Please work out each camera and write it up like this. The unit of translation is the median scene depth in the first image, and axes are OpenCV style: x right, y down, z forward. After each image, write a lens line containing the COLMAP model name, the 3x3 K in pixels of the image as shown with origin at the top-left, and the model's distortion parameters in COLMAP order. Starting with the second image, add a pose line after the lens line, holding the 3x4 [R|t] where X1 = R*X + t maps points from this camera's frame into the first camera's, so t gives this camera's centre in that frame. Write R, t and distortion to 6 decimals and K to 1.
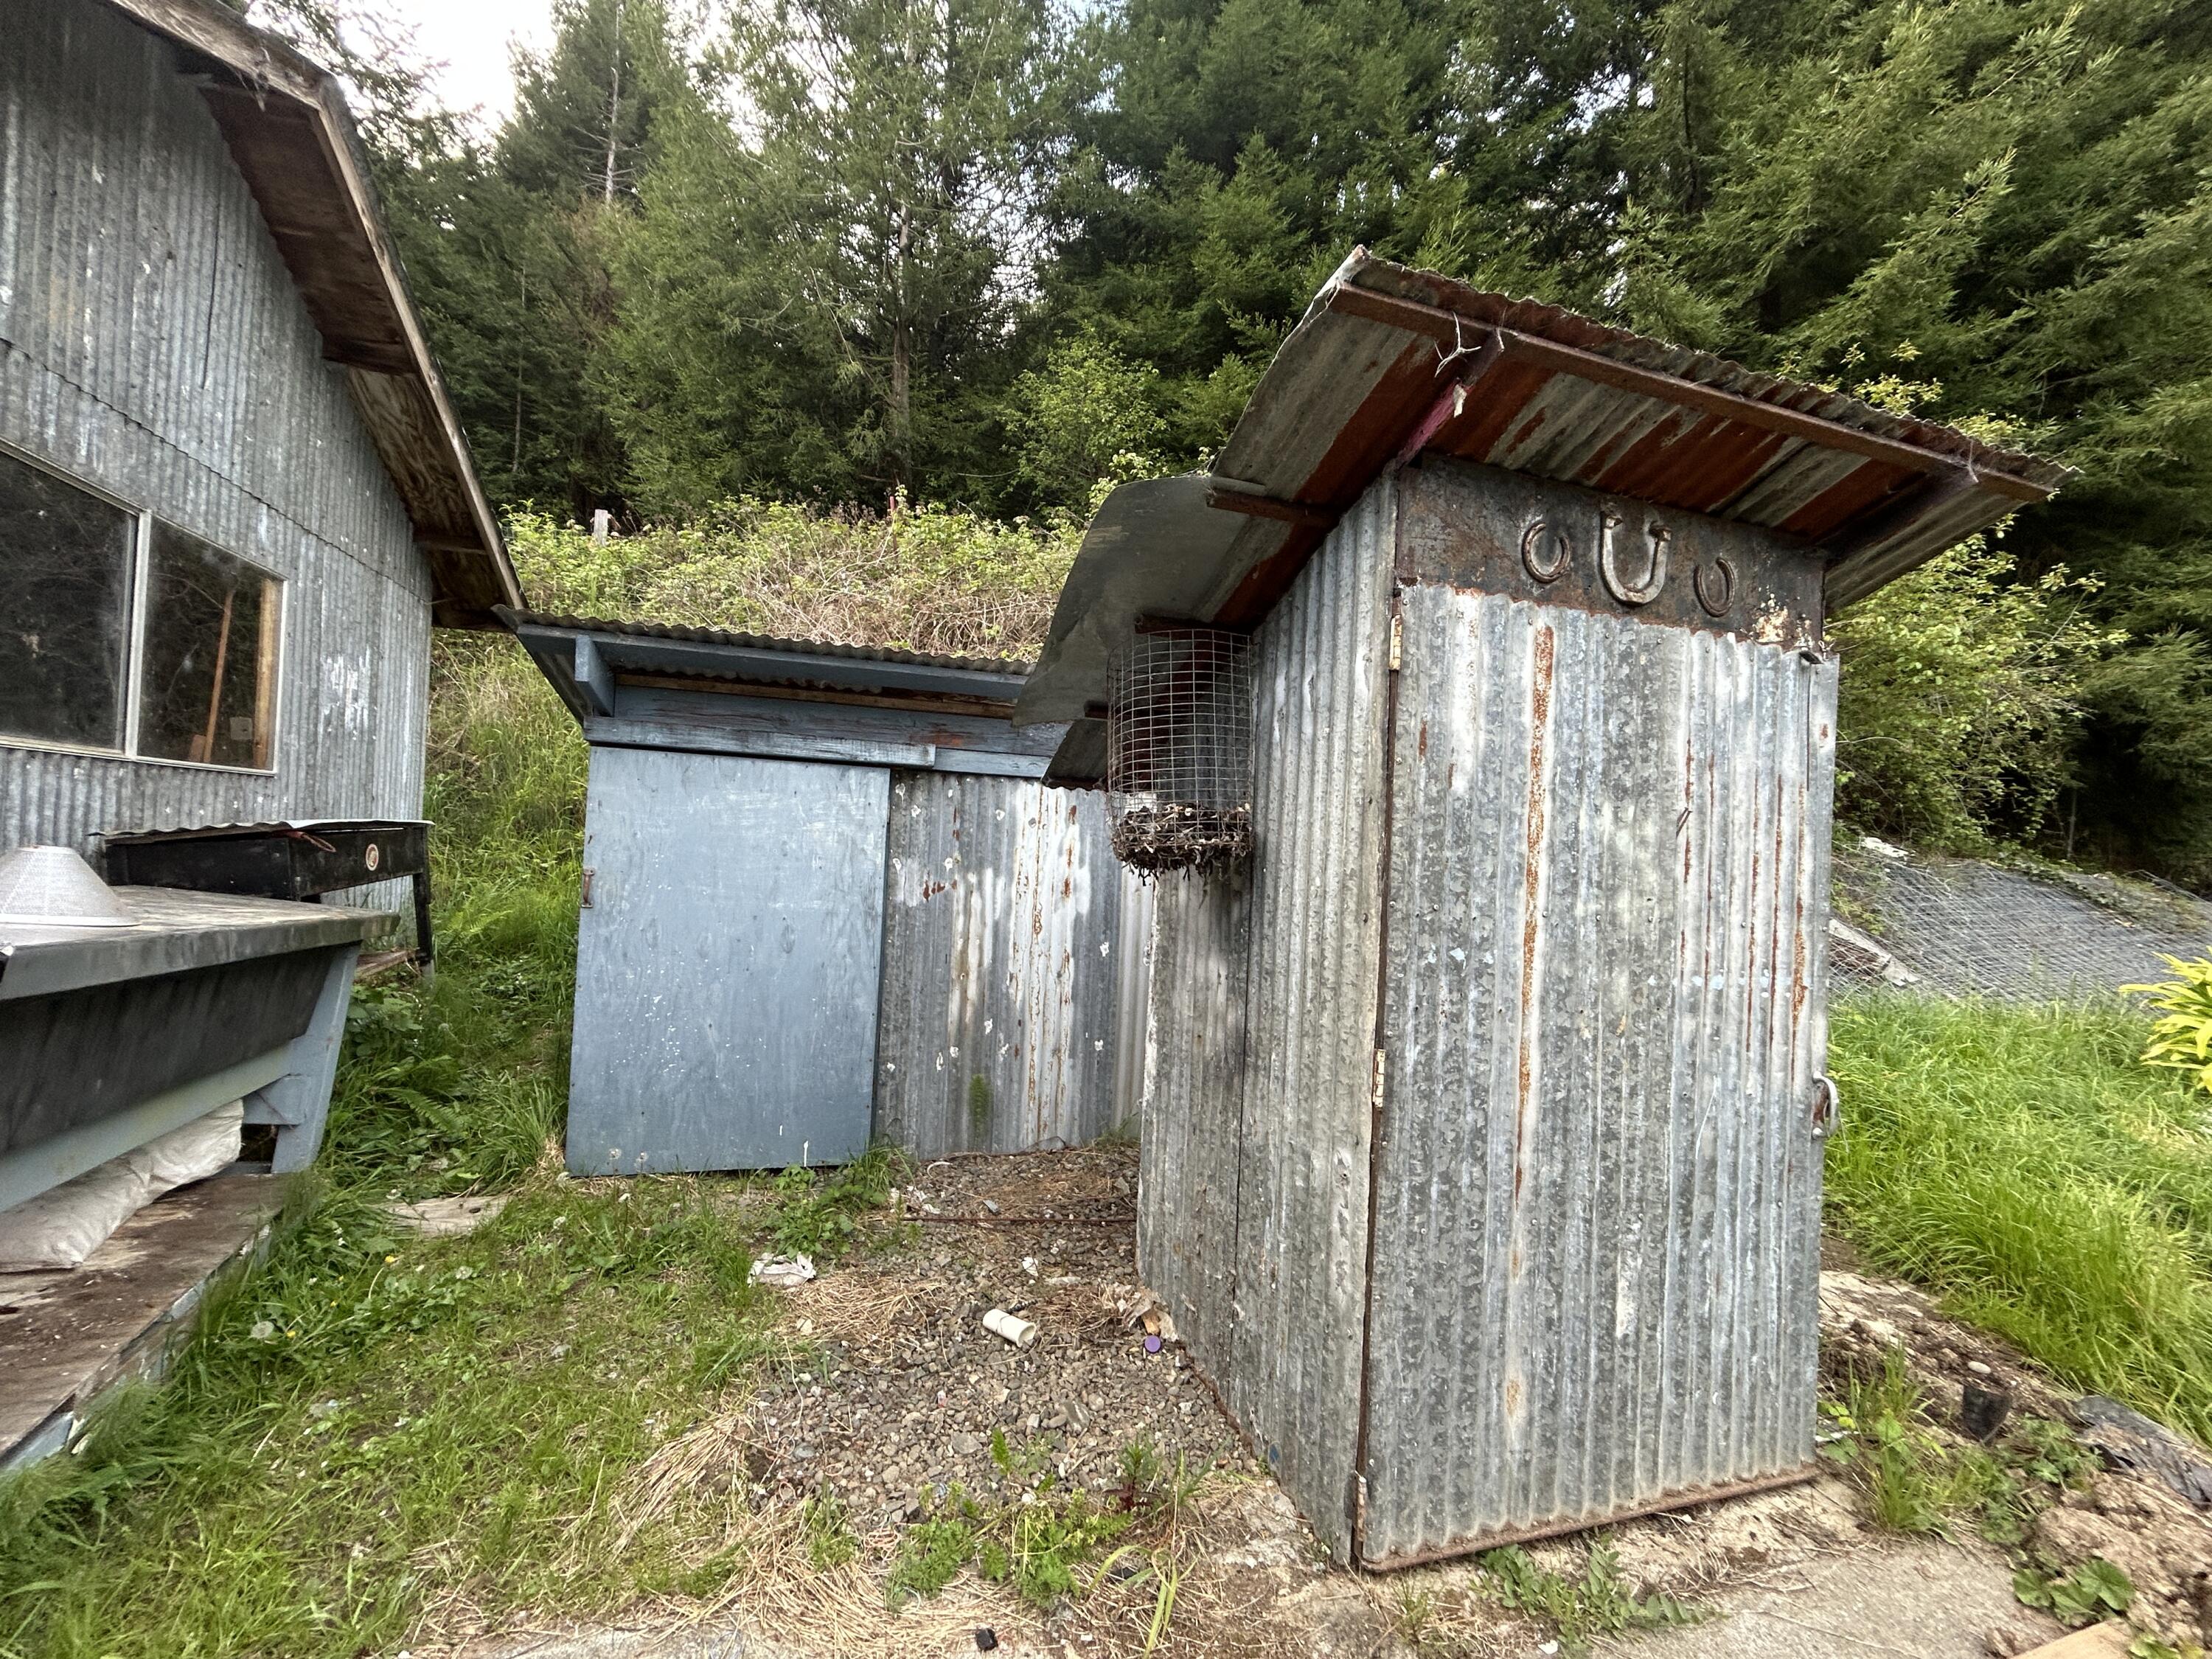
lens RADIAL K [[894.6, 0, 1105.6], [0, 894.6, 832.1], [0, 0, 1]] dist [0.001155, -0.000937]
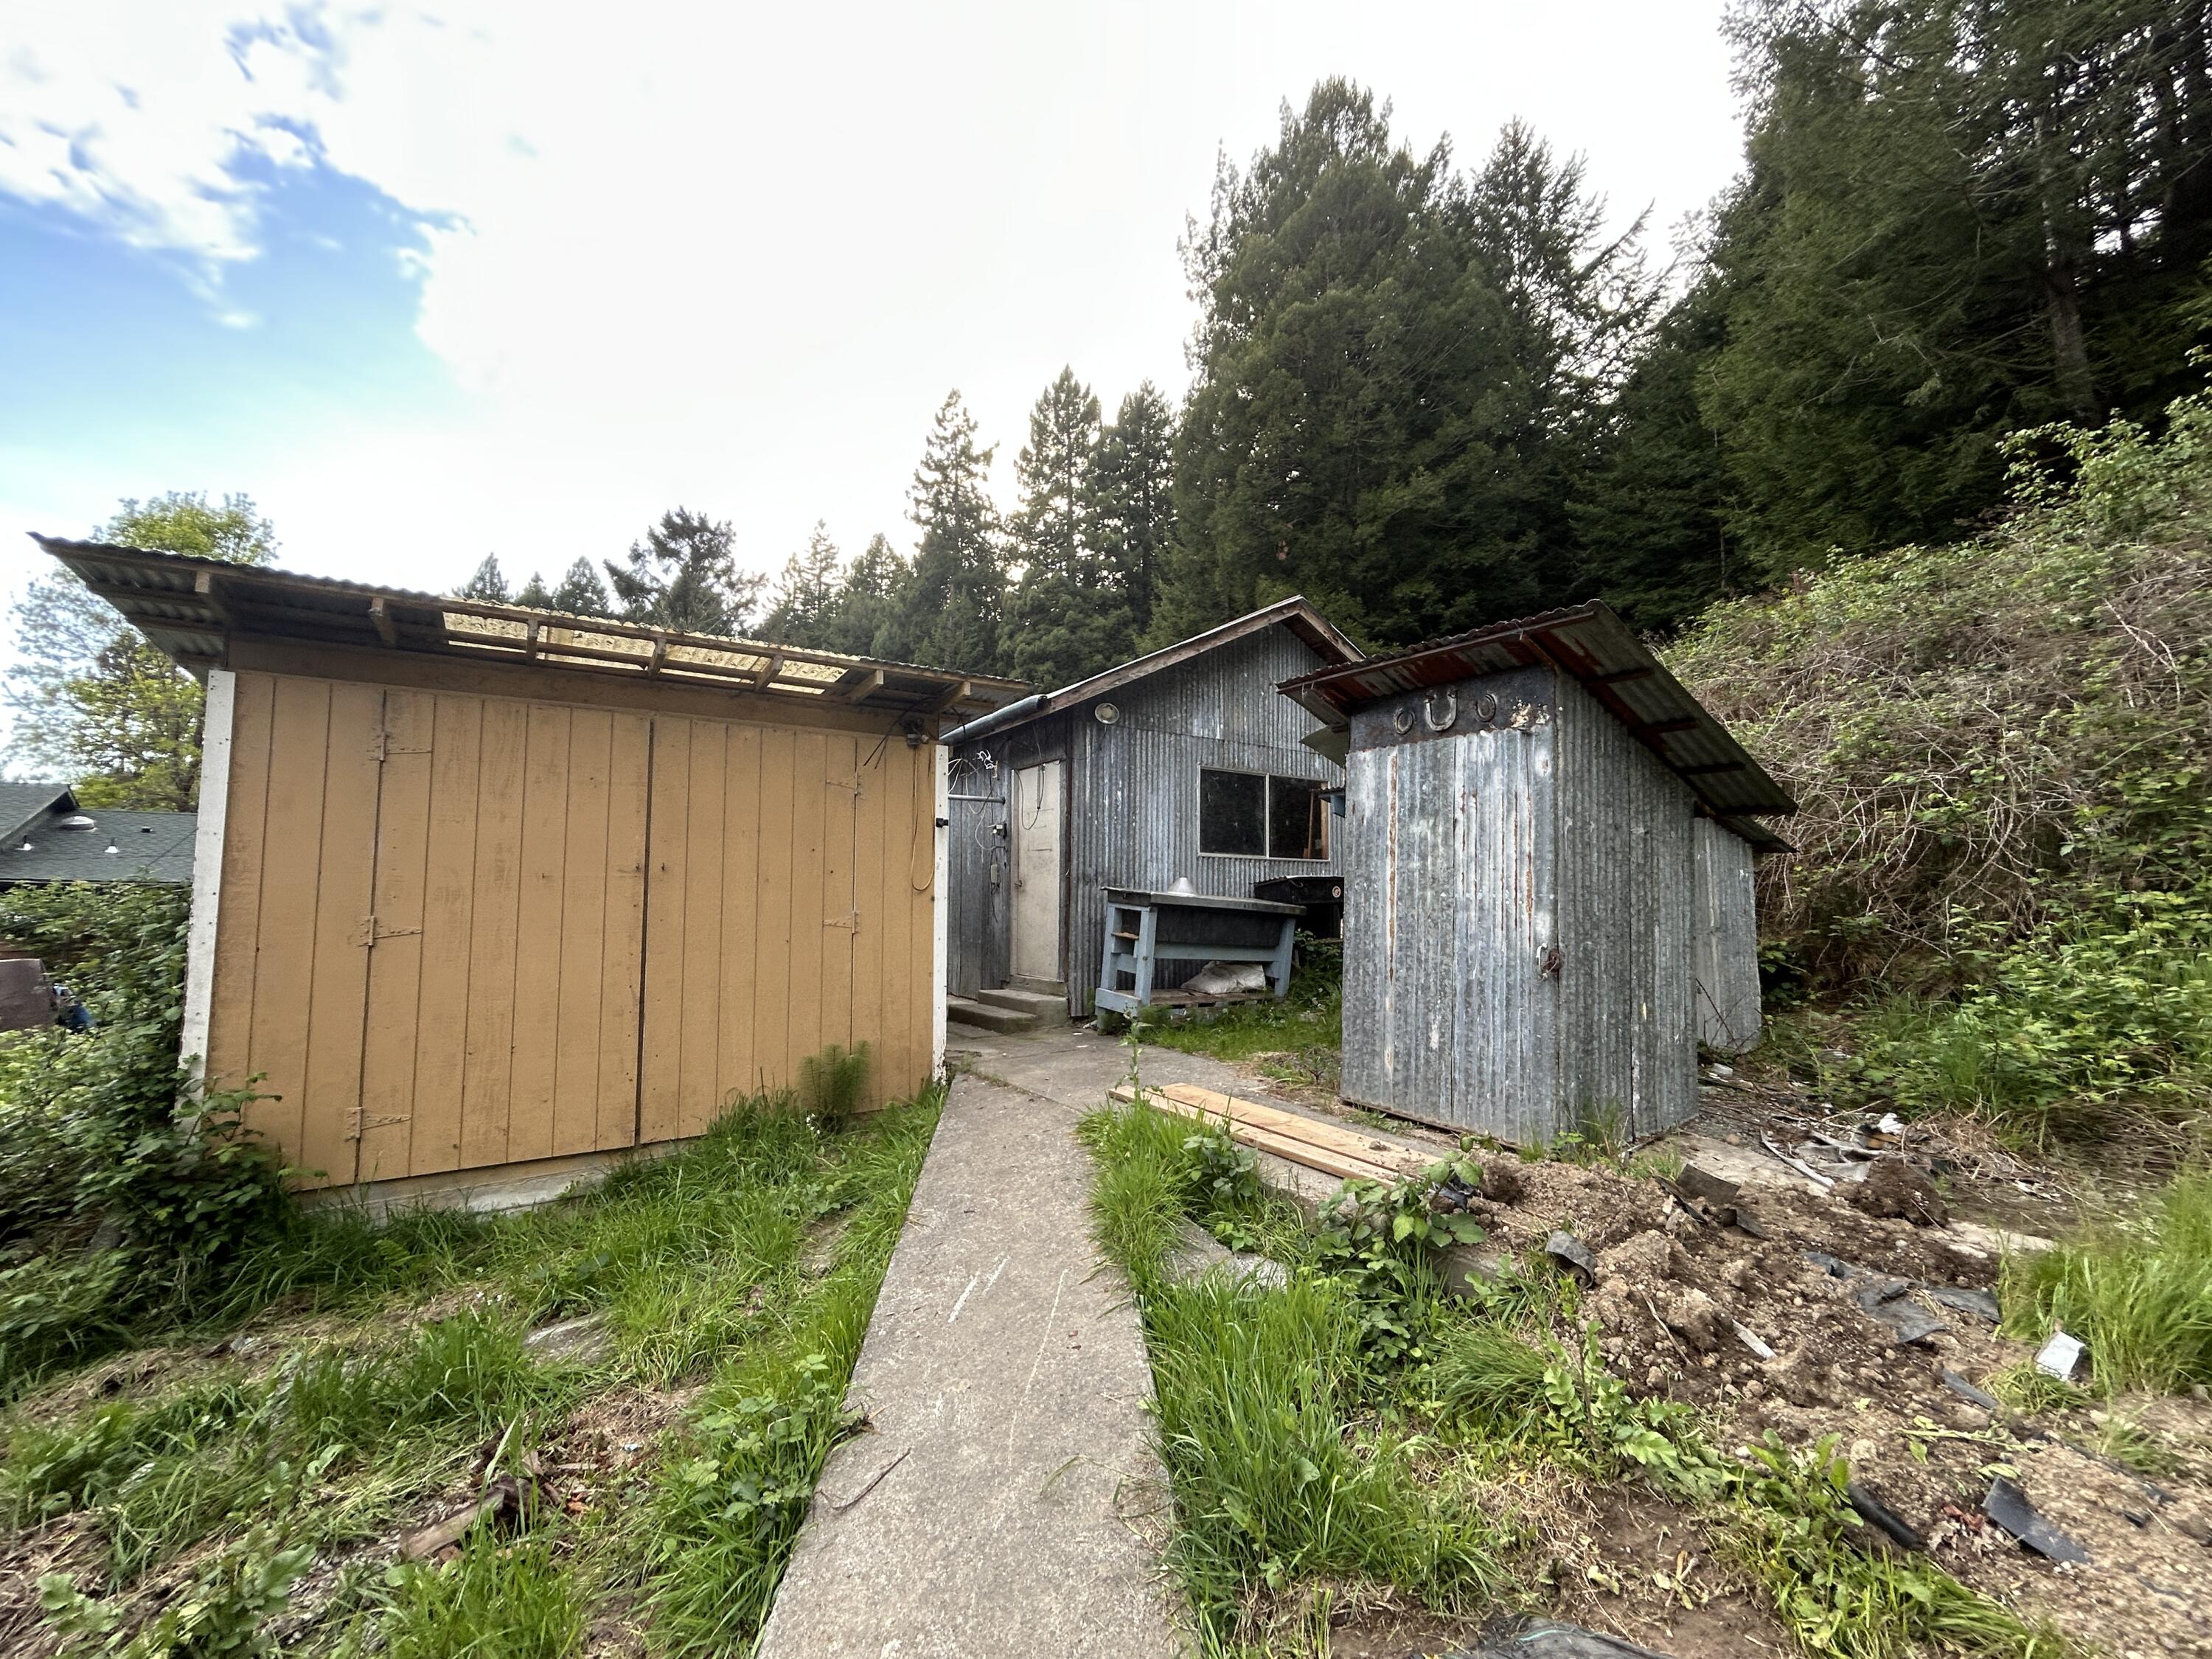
lens RADIAL K [[896.6, 0, 1106.0], [0, 896.6, 829.5], [0, 0, 1]] dist [0.002684, 0.000073]
pose [[0.254962, -0.116866, -0.959863, 1.496493], [0.014960, 0.993027, -0.116930, 0.146458], [0.966835, 0.015454, 0.254932, -0.237124]]
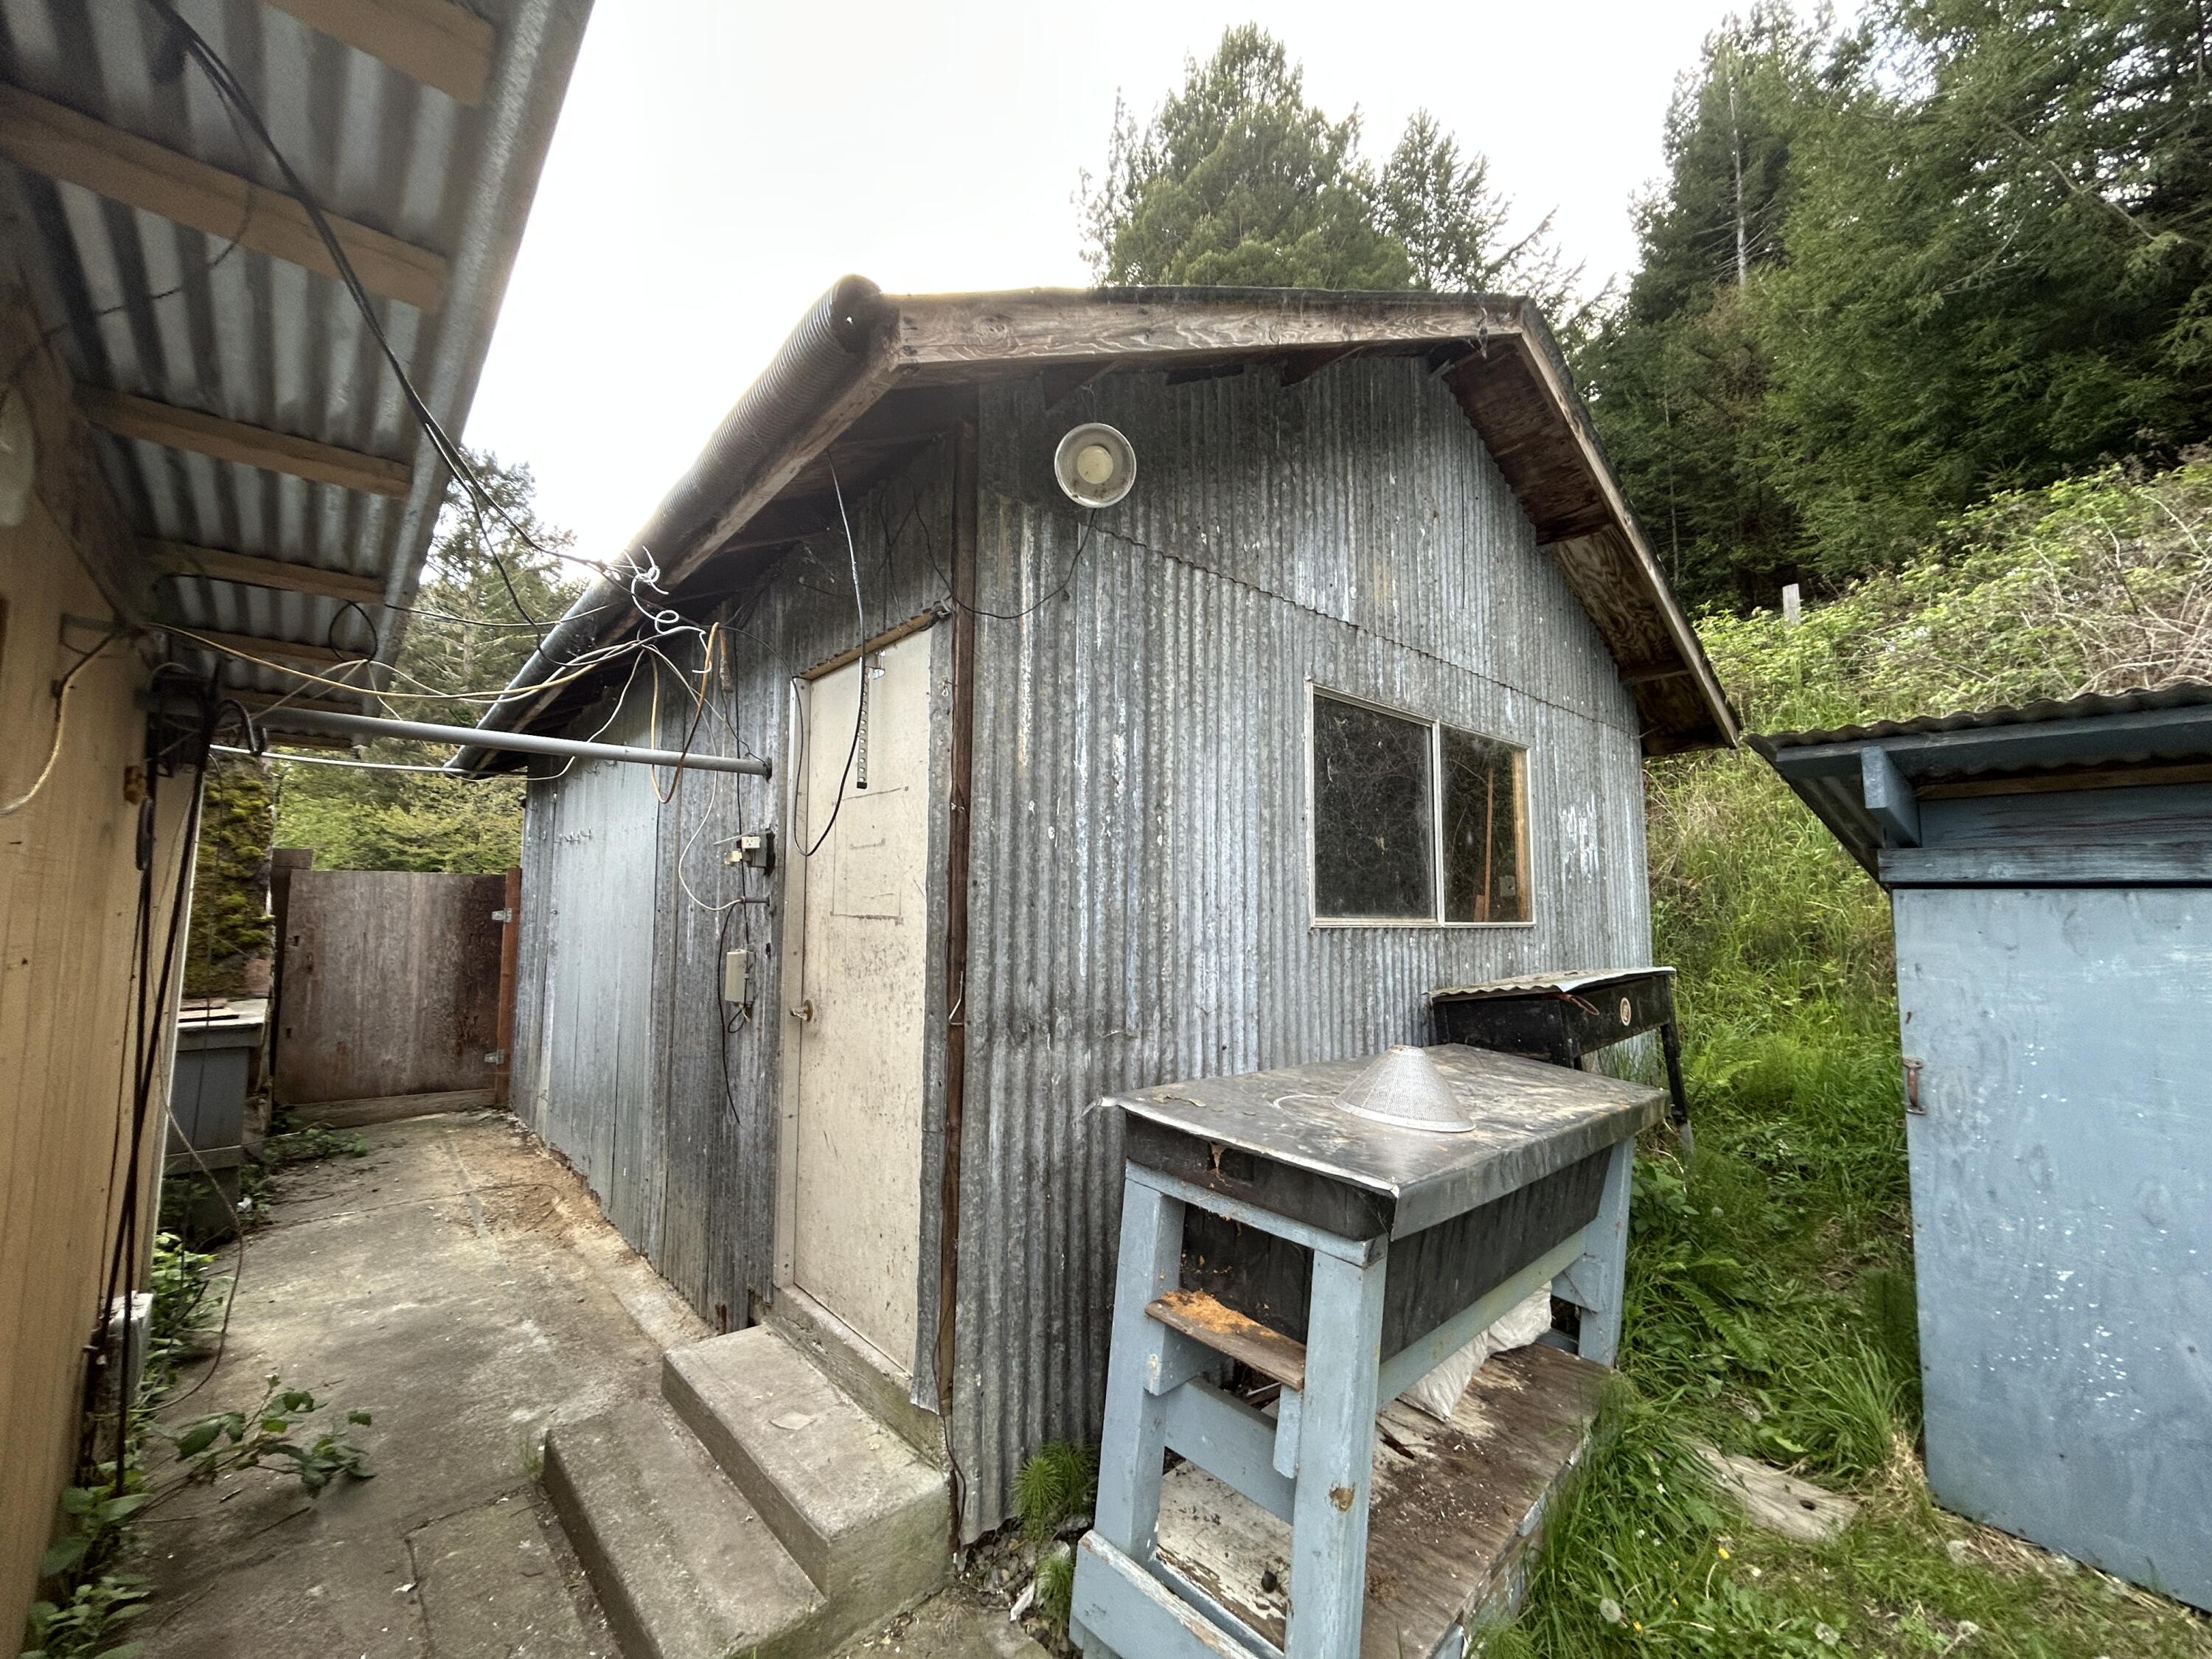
lens RADIAL K [[901.8, 0, 1111.9], [0, 901.8, 827.9], [0, 0, 1]] dist [0.001651, -0.000150]
pose [[0.395138, -0.127851, -0.909681, -0.141260], [0.022101, 0.991304, -0.129723, -0.062318], [0.918356, 0.031154, 0.394528, 0.108682]]
